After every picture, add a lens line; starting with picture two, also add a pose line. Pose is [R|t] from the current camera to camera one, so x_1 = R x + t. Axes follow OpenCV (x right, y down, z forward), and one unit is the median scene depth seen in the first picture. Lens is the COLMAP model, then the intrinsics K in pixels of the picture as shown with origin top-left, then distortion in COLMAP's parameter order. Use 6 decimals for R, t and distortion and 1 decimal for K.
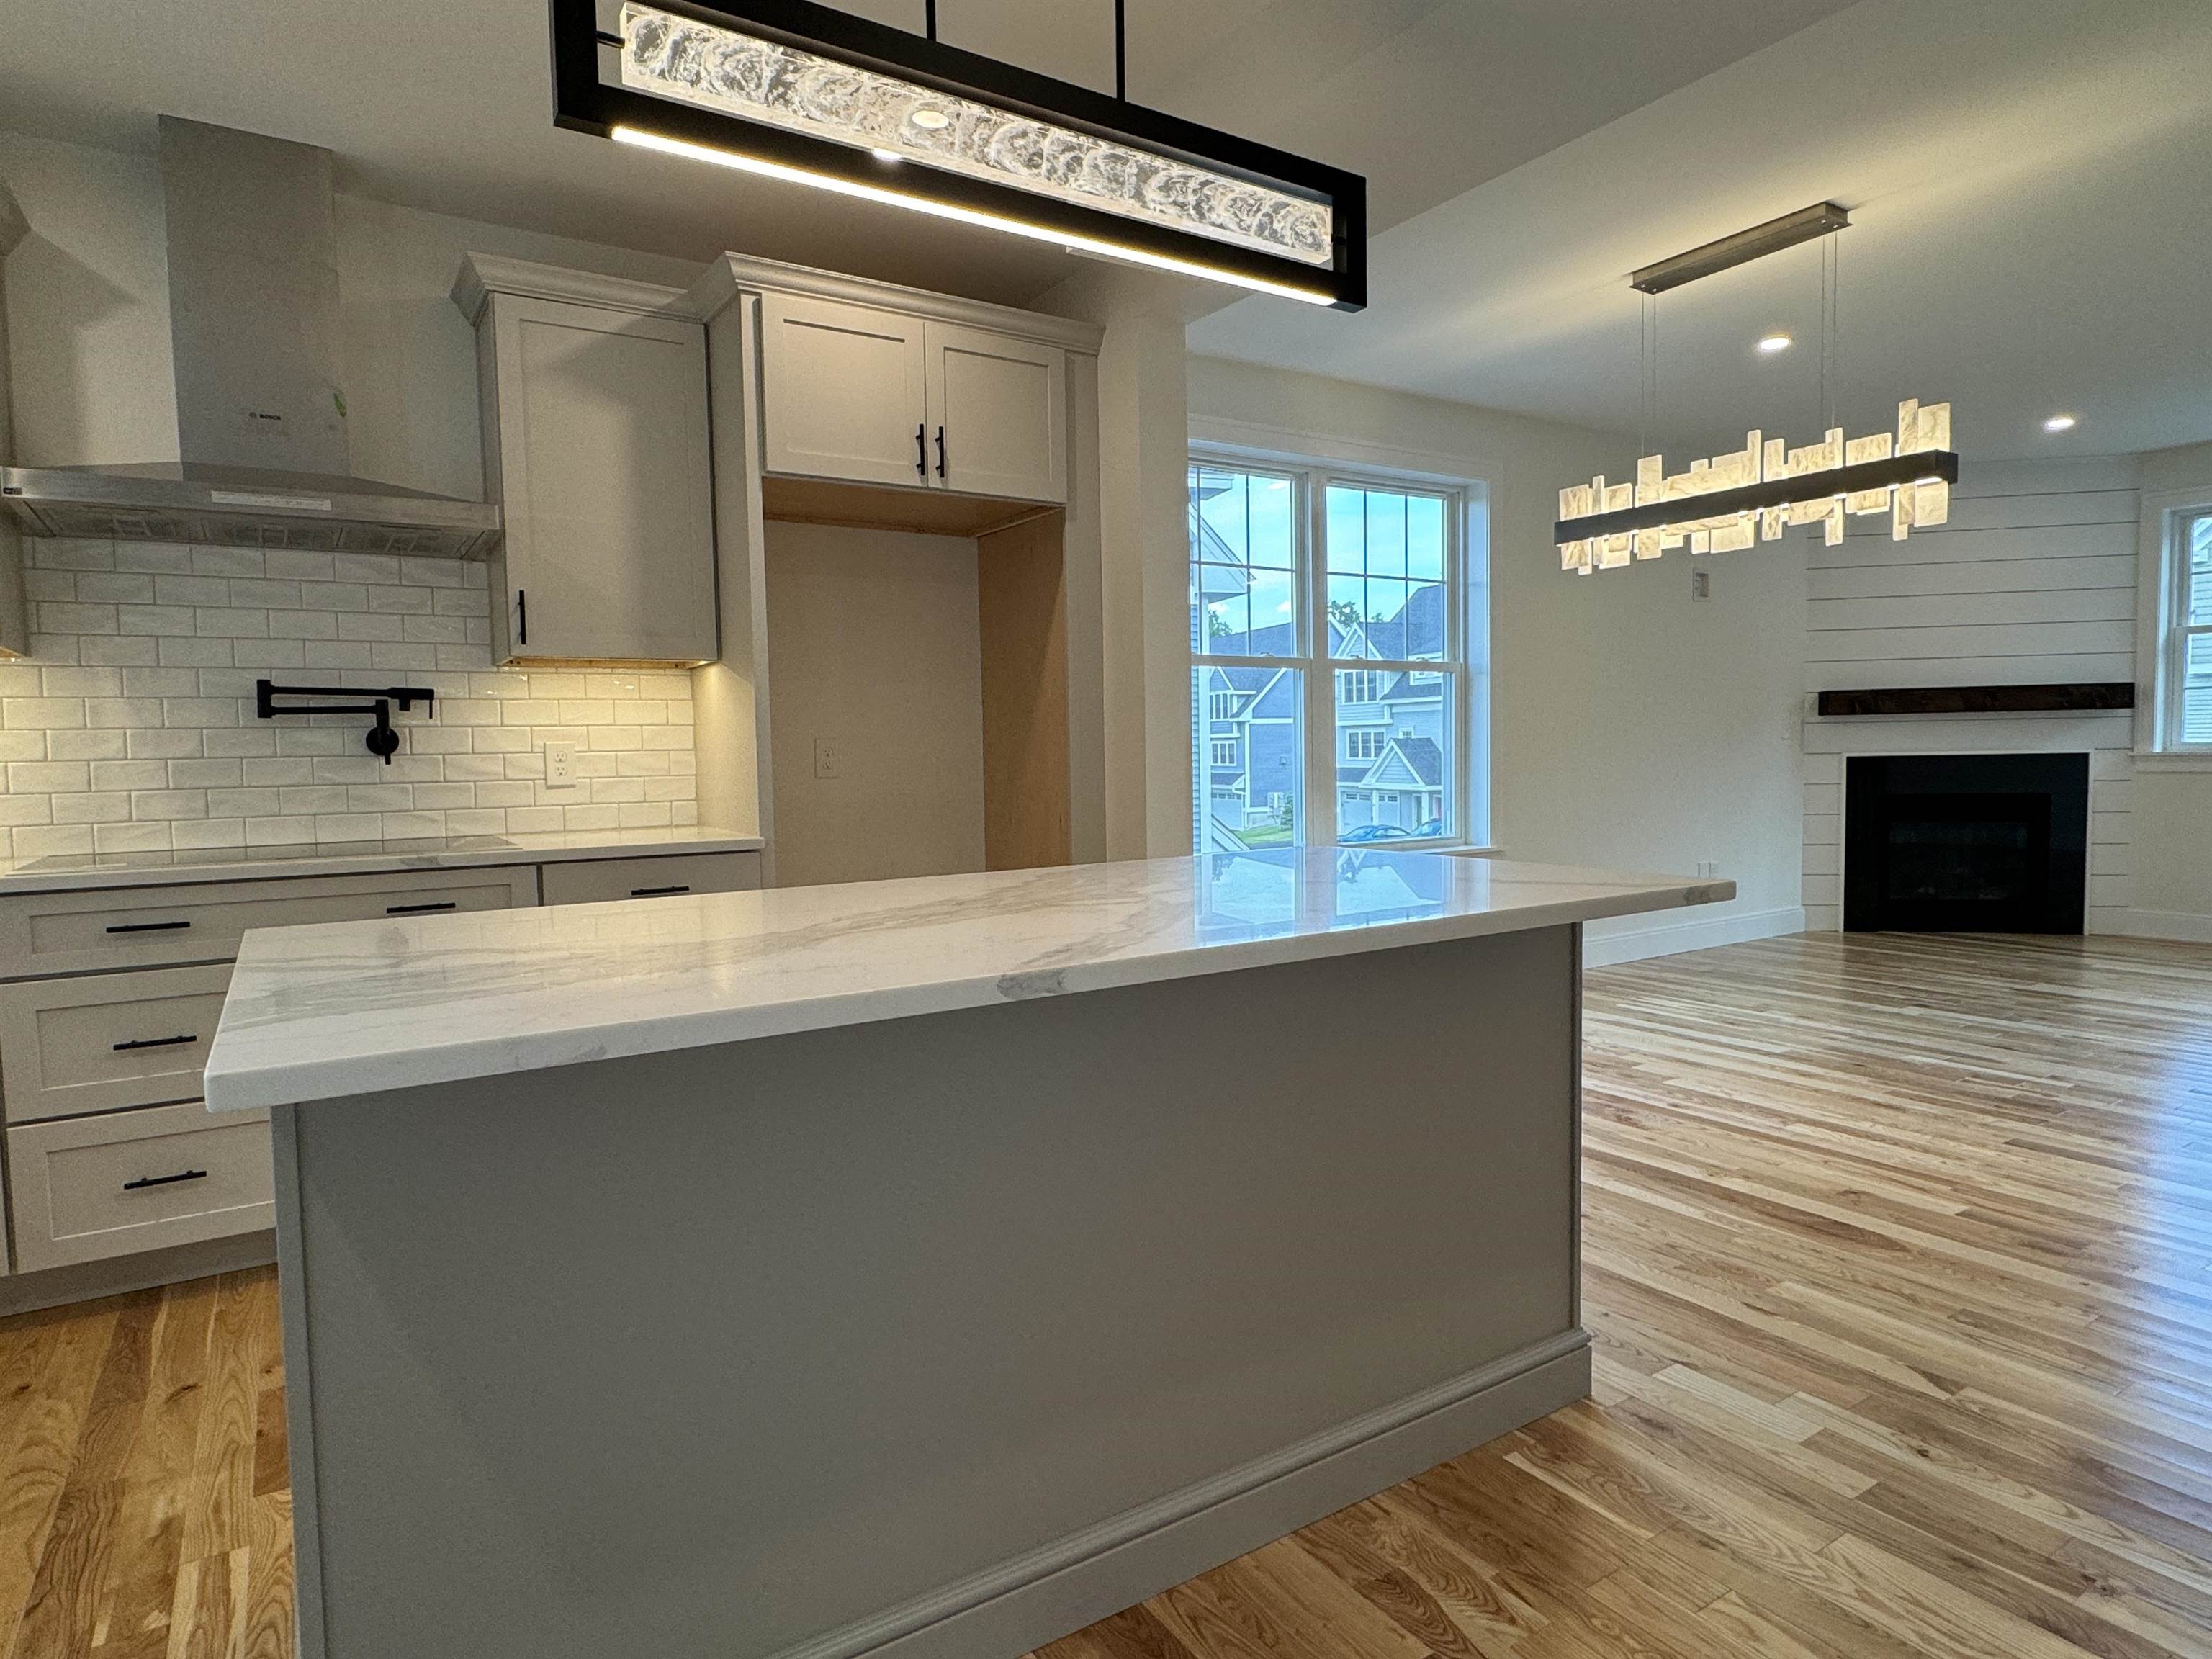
lens RADIAL K [[1260.1, 0, 1099.0], [0, 1260.1, 824.6], [0, 0, 1]] dist [-0.003070, 0.003254]
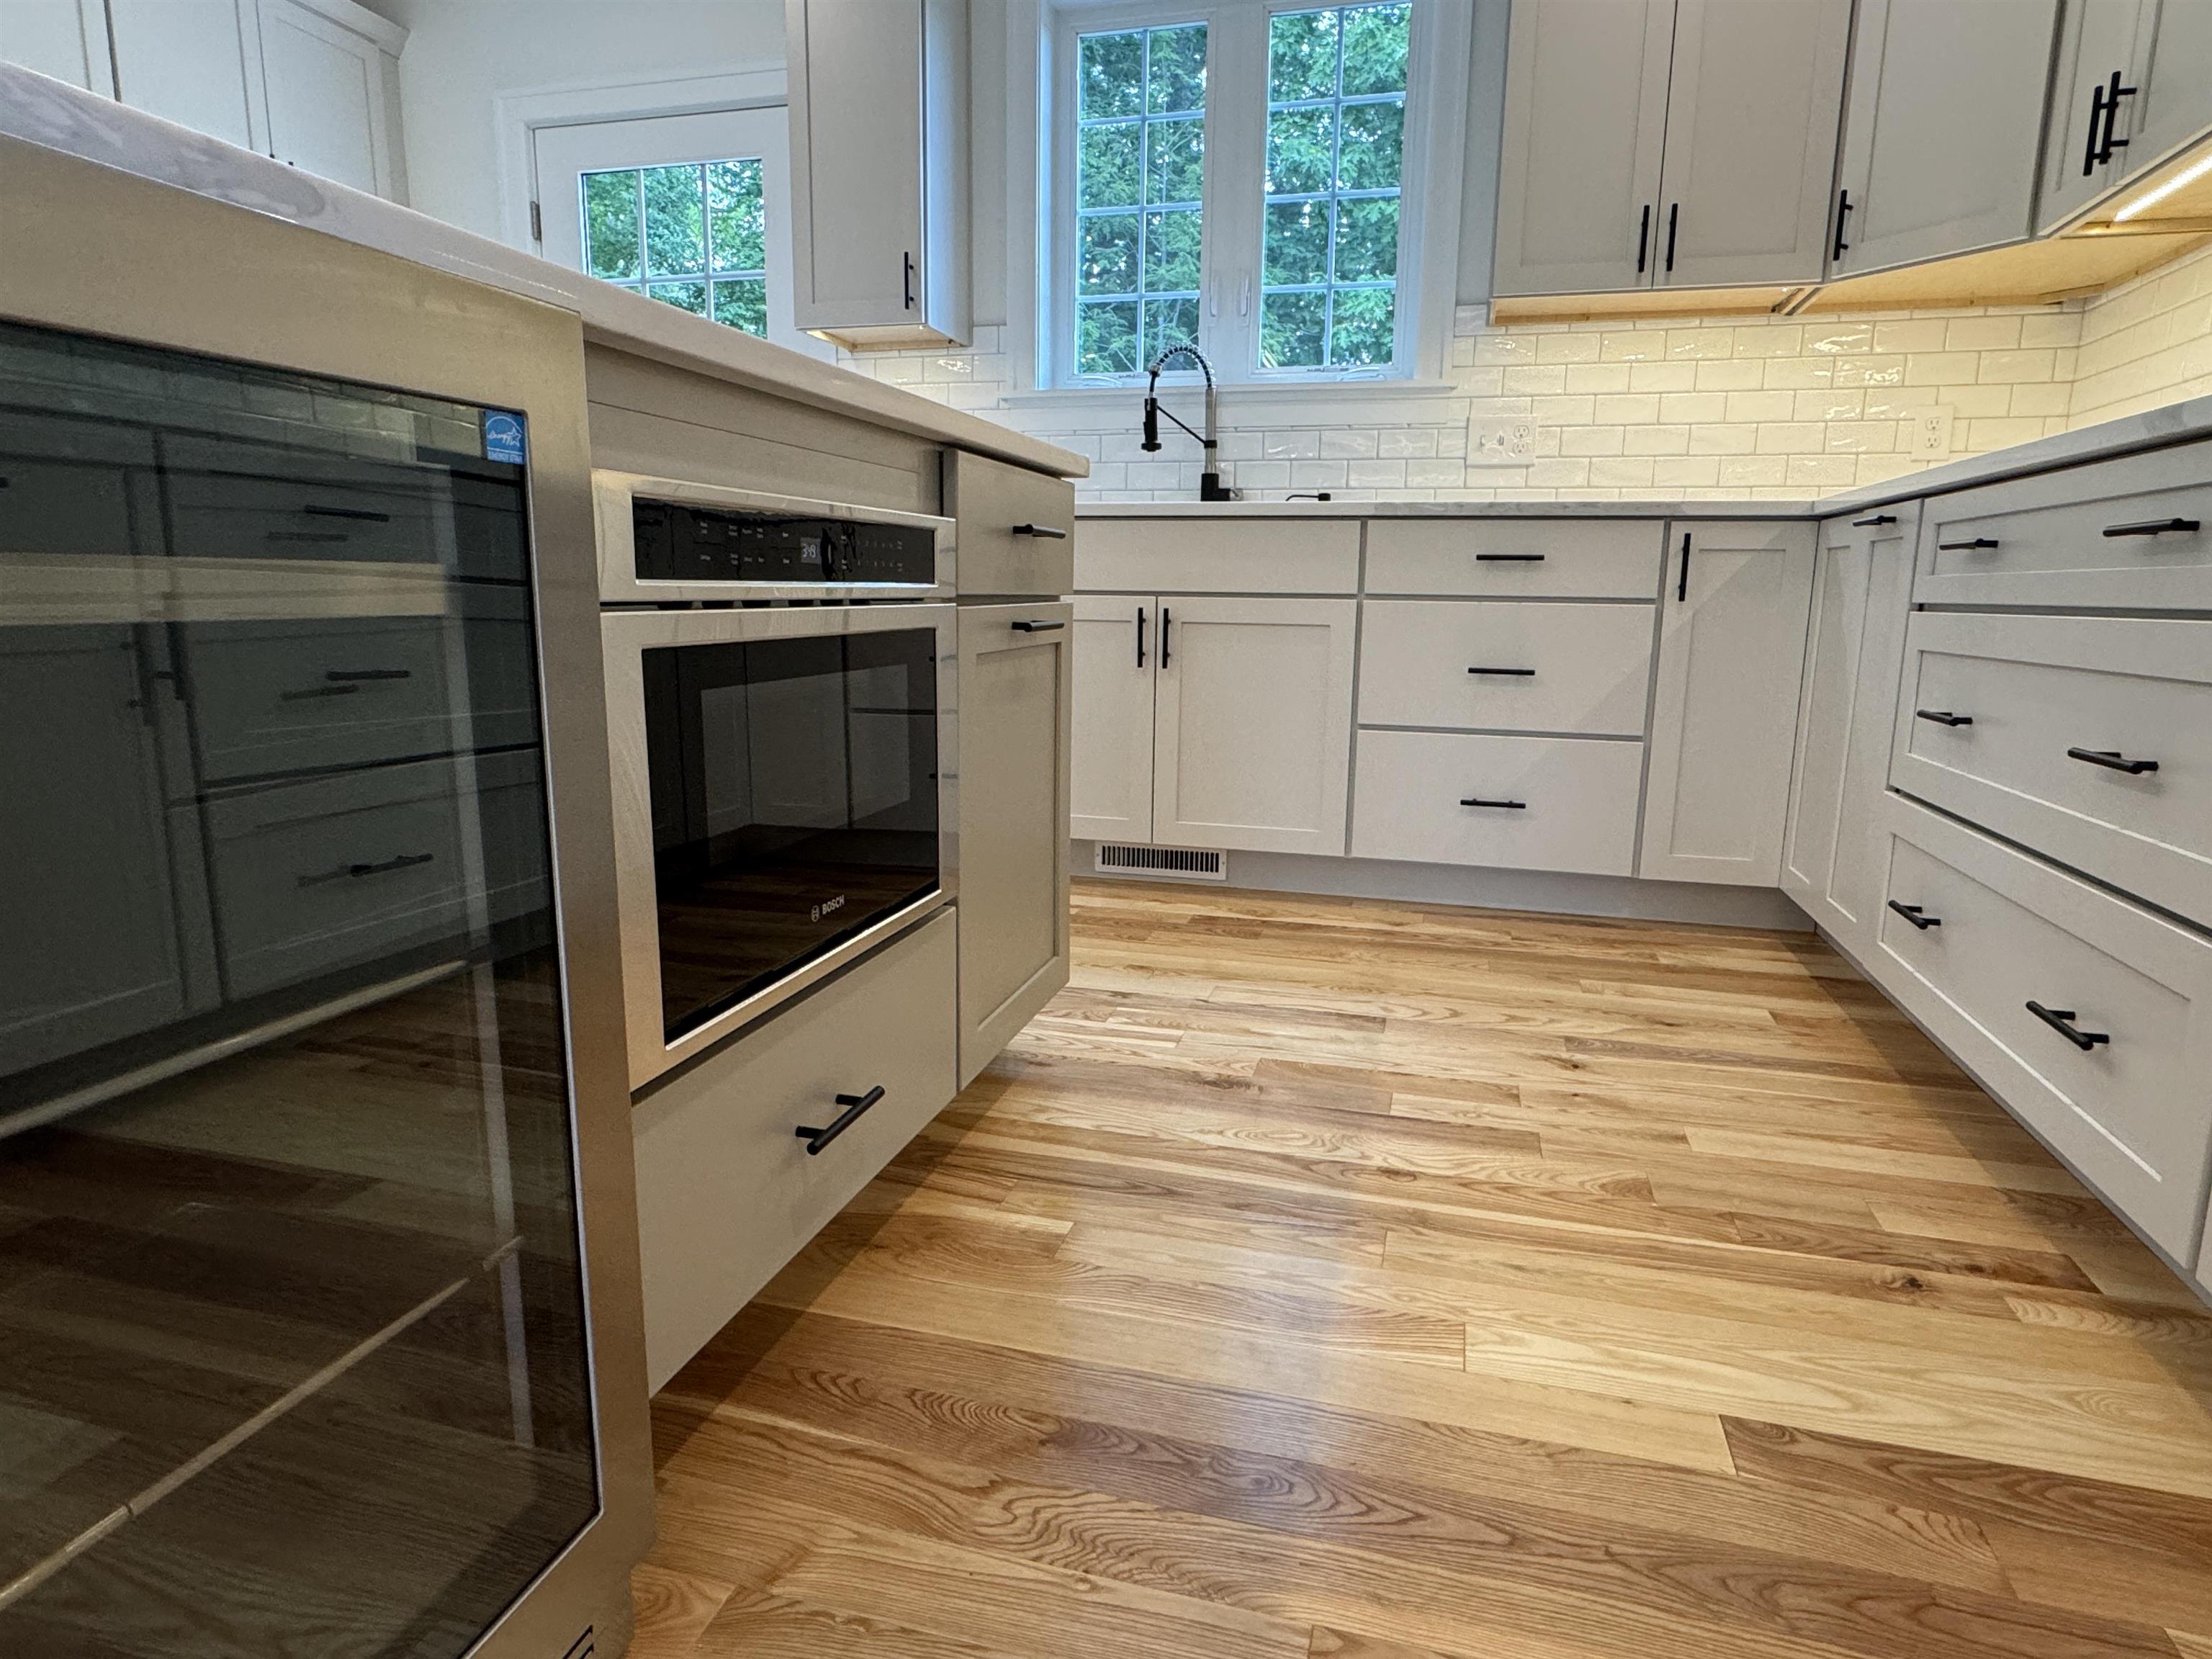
lens RADIAL K [[1260.1, 0, 1099.0], [0, 1260.1, 824.6], [0, 0, 1]] dist [-0.003070, 0.003254]
pose [[-0.752418, 0.131673, -0.645391, 0.030304], [-0.039009, 0.969188, 0.243213, 0.053944], [0.657530, 0.208174, -0.724098, 0.801361]]
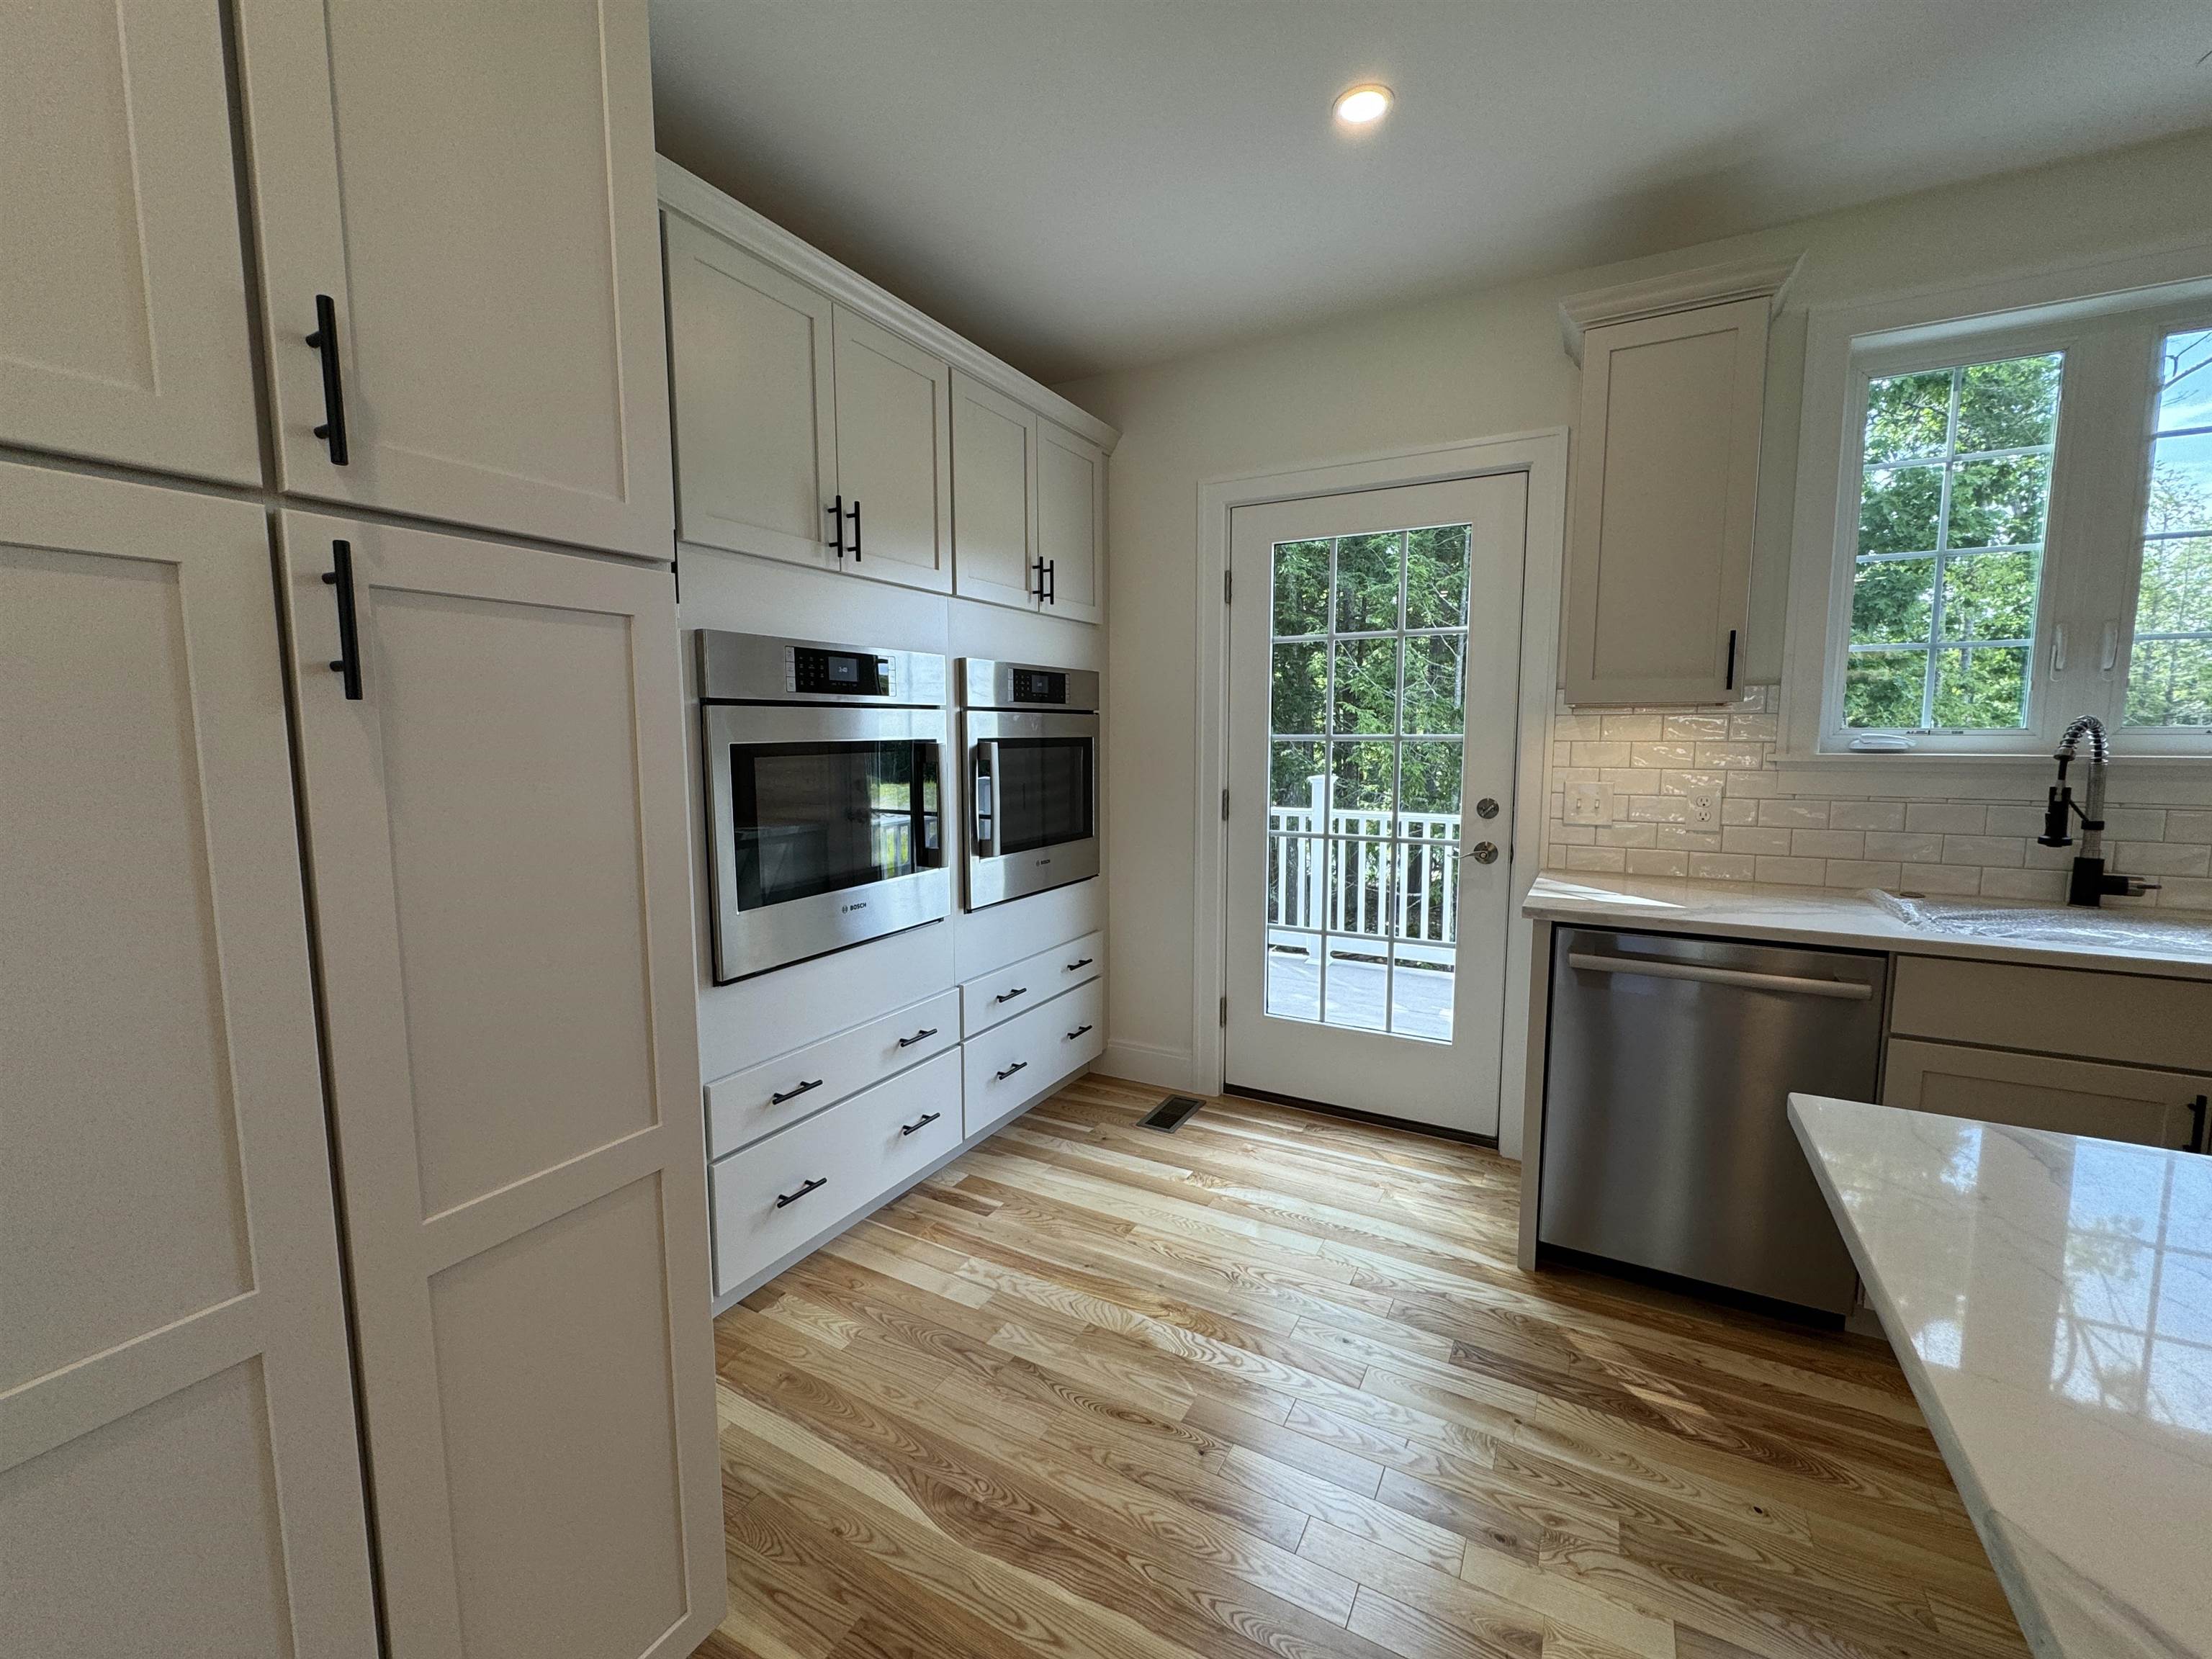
lens RADIAL K [[901.9, 0, 1110.4], [0, 901.9, 823.4], [0, 0, 1]] dist [-0.001581, 0.000177]
pose [[-0.880795, 0.069266, -0.468405, 0.136133], [-0.011351, 0.985869, 0.167131, -0.075581], [0.473362, 0.152525, -0.867562, 0.355529]]
